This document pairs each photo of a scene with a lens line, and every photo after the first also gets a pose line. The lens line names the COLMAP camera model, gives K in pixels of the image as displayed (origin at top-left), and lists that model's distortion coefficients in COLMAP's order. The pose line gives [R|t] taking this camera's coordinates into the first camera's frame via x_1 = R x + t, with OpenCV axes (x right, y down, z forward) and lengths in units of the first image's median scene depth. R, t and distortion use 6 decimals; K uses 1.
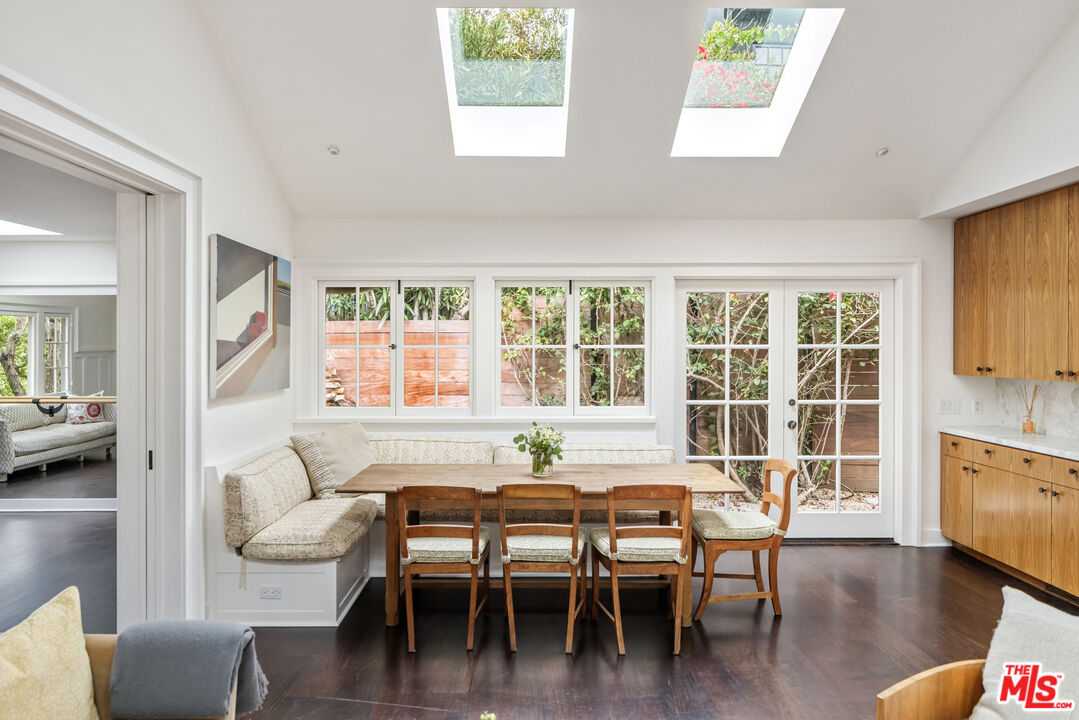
lens RADIAL K [[1121.9, 0, 539.5], [0, 1121.9, 360.0], [0, 0, 1]] dist [-0.001898, 0.000434]
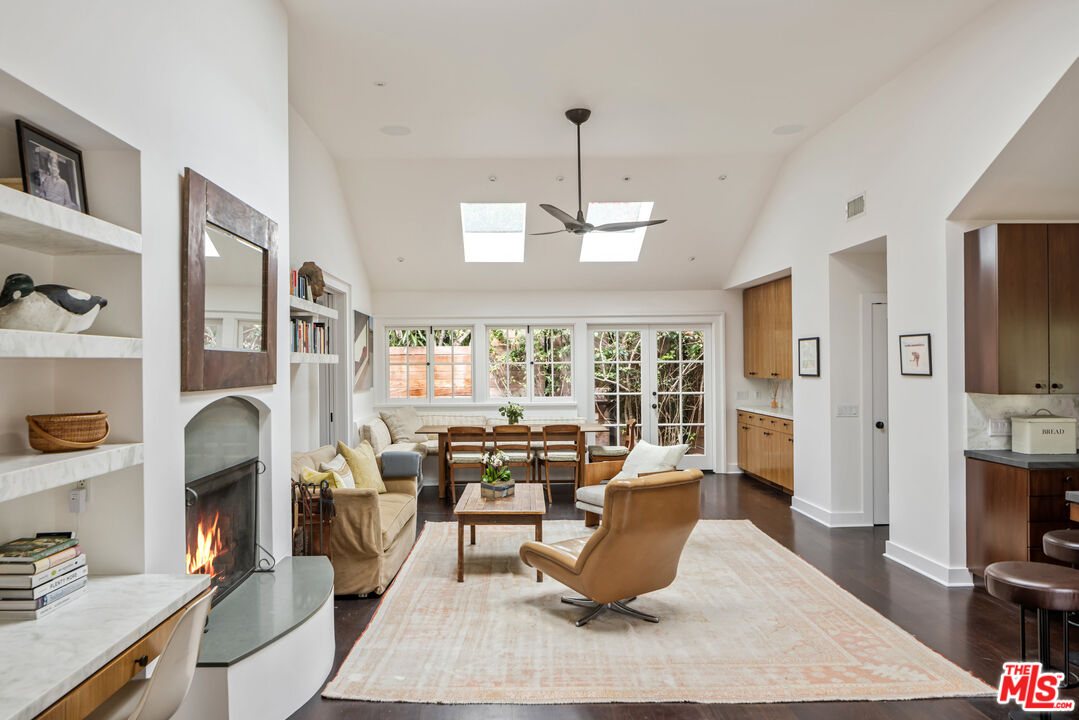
lens RADIAL K [[765.9, 0, 539.5], [0, 765.9, 360.0], [0, 0, 1]] dist [-0.008664, -0.000975]
pose [[0.999282, -0.008322, 0.036951, -0.000208], [0.008908, 0.999837, -0.015721, 0.002336], [-0.036814, 0.016039, 0.999193, -0.206770]]
